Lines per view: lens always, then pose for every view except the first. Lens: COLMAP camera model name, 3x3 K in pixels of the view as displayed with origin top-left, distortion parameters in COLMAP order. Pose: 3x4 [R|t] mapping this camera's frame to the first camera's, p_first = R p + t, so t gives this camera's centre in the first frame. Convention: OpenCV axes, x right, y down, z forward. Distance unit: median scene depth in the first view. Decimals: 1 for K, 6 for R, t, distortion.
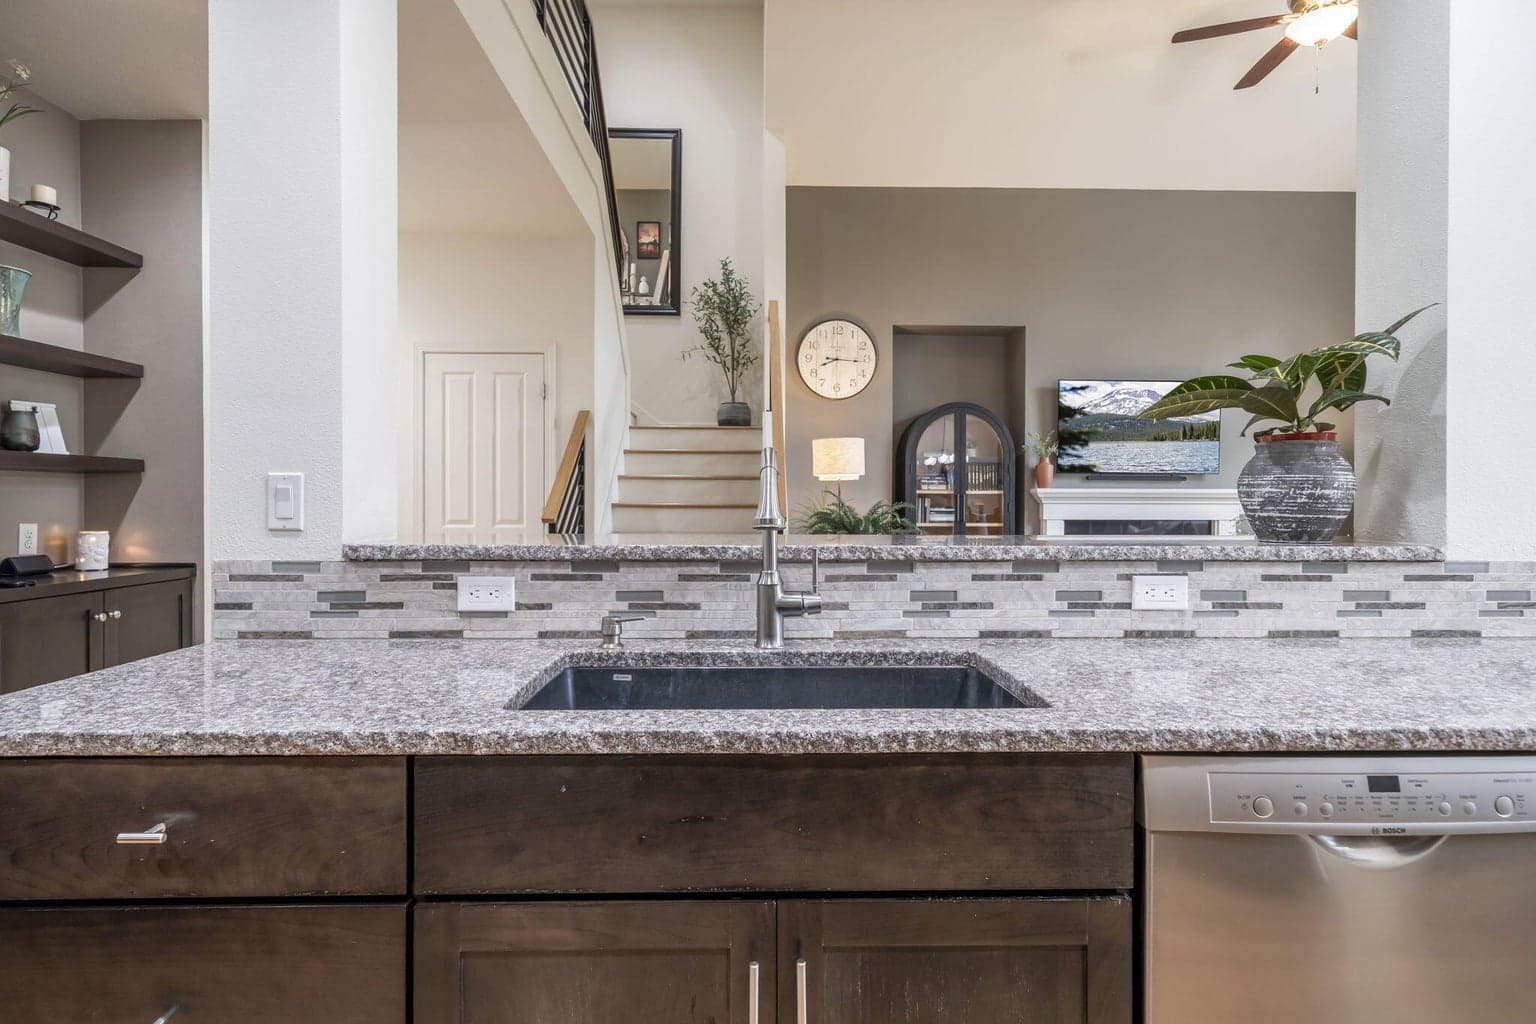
lens RADIAL K [[795.8, 0, 768.0], [0, 795.8, 512.0], [0, 0, 1]] dist [-0.000244, 0.000137]
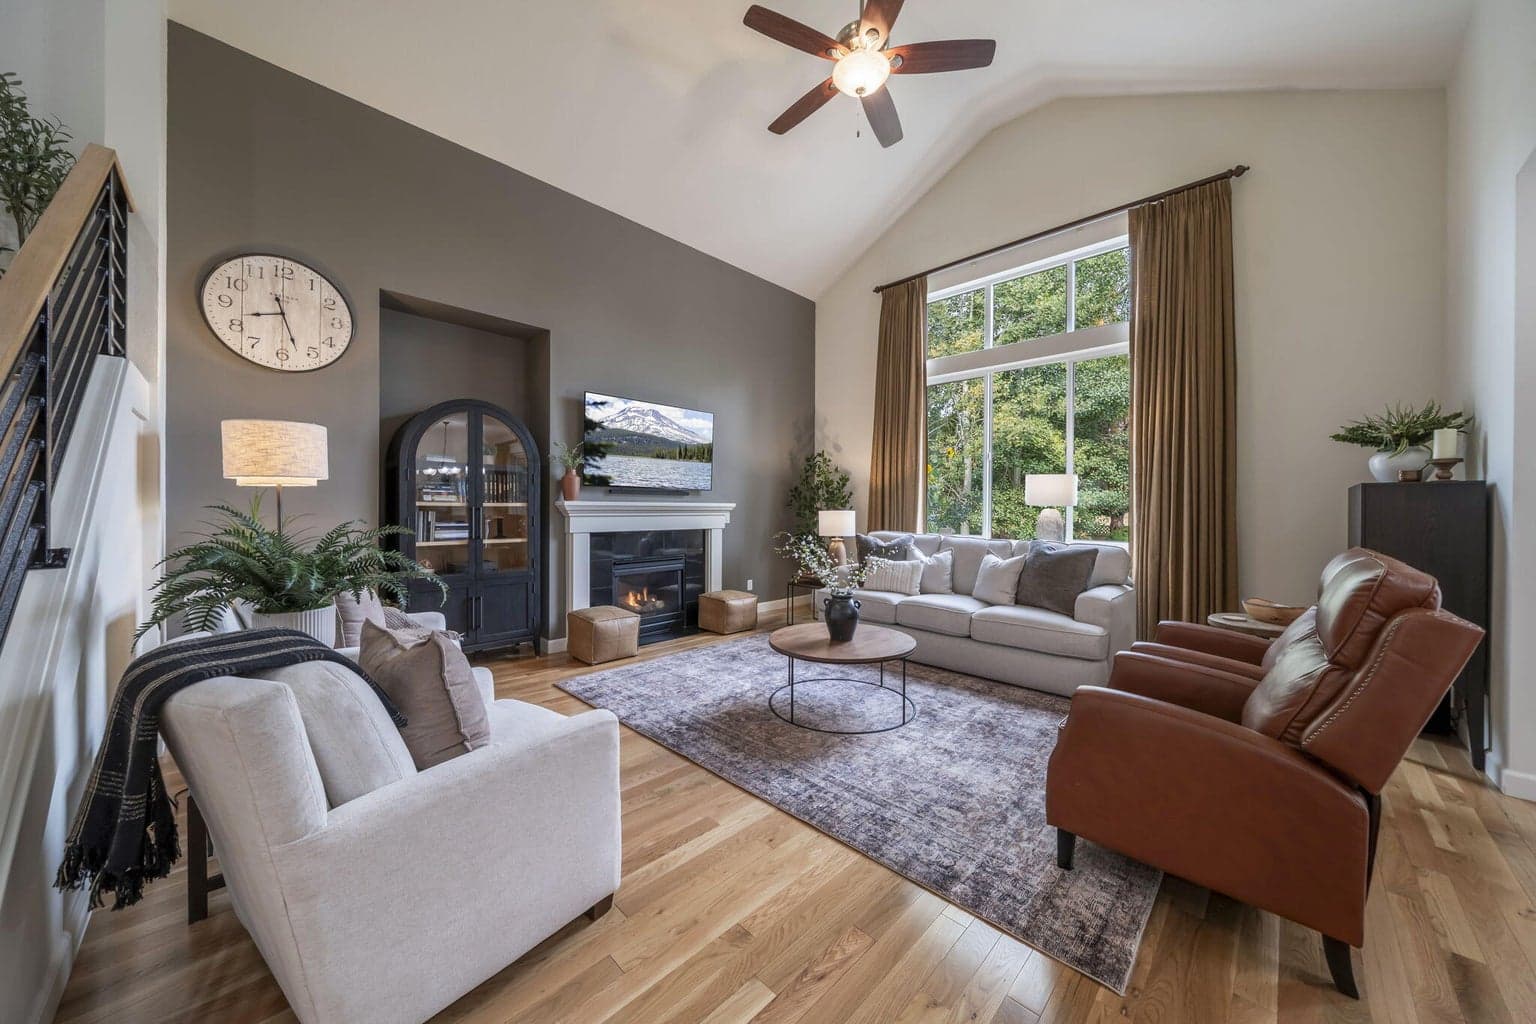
lens RADIAL K [[534.9, 0, 764.7], [0, 534.9, 508.7], [0, 0, 1]] dist [-0.001454, -0.000245]
pose [[0.715911, -0.001320, 0.698190, 0.062157], [0.006980, 0.999962, -0.005266, -0.014956], [-0.698157, 0.008643, 0.715893, 0.369739]]
